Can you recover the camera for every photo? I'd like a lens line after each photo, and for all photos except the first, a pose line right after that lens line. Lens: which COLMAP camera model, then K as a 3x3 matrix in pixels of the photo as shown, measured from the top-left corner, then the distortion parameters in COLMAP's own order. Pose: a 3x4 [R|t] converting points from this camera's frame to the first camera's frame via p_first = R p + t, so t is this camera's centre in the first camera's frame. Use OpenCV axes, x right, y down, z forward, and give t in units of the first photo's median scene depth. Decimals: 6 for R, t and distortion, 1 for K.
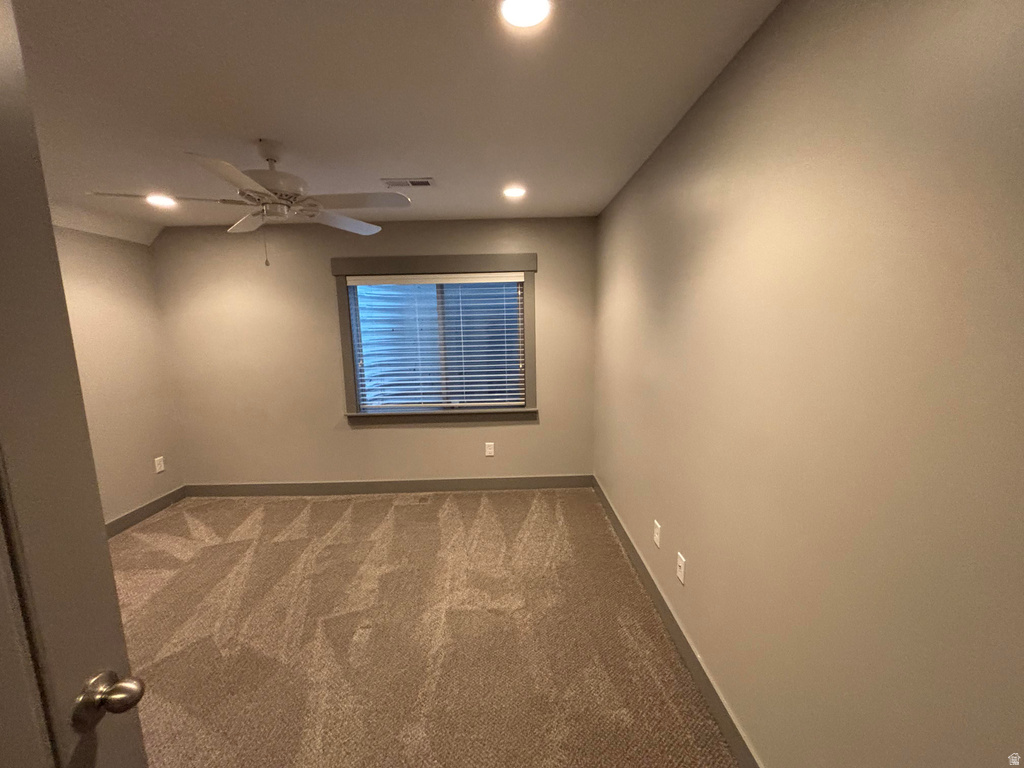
lens RADIAL K [[411.0, 0, 512.2], [0, 411.0, 385.6], [0, 0, 1]] dist [-0.003079, -0.000165]
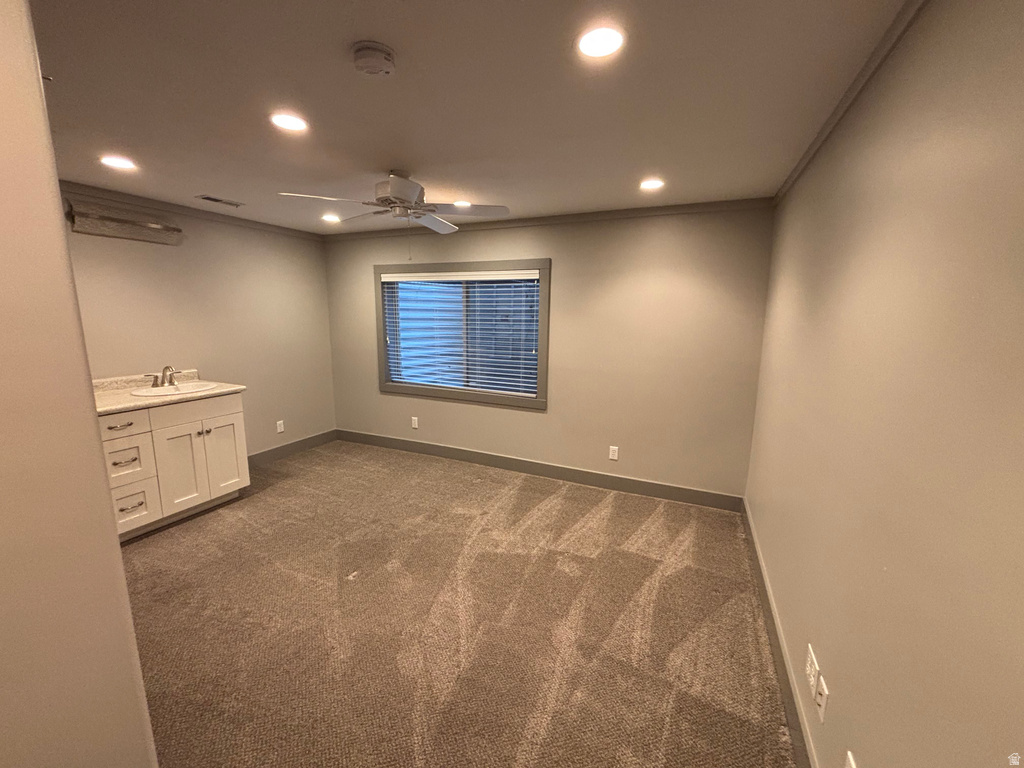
lens RADIAL K [[411.0, 0, 508.5], [0, 411.0, 383.0], [0, 0, 1]] dist [-0.003079, -0.000165]
pose [[0.904669, 0.106277, -0.412650, 0.296228], [-0.101217, 0.994277, 0.034171, -0.010928], [0.413920, 0.010853, 0.910249, 0.010255]]
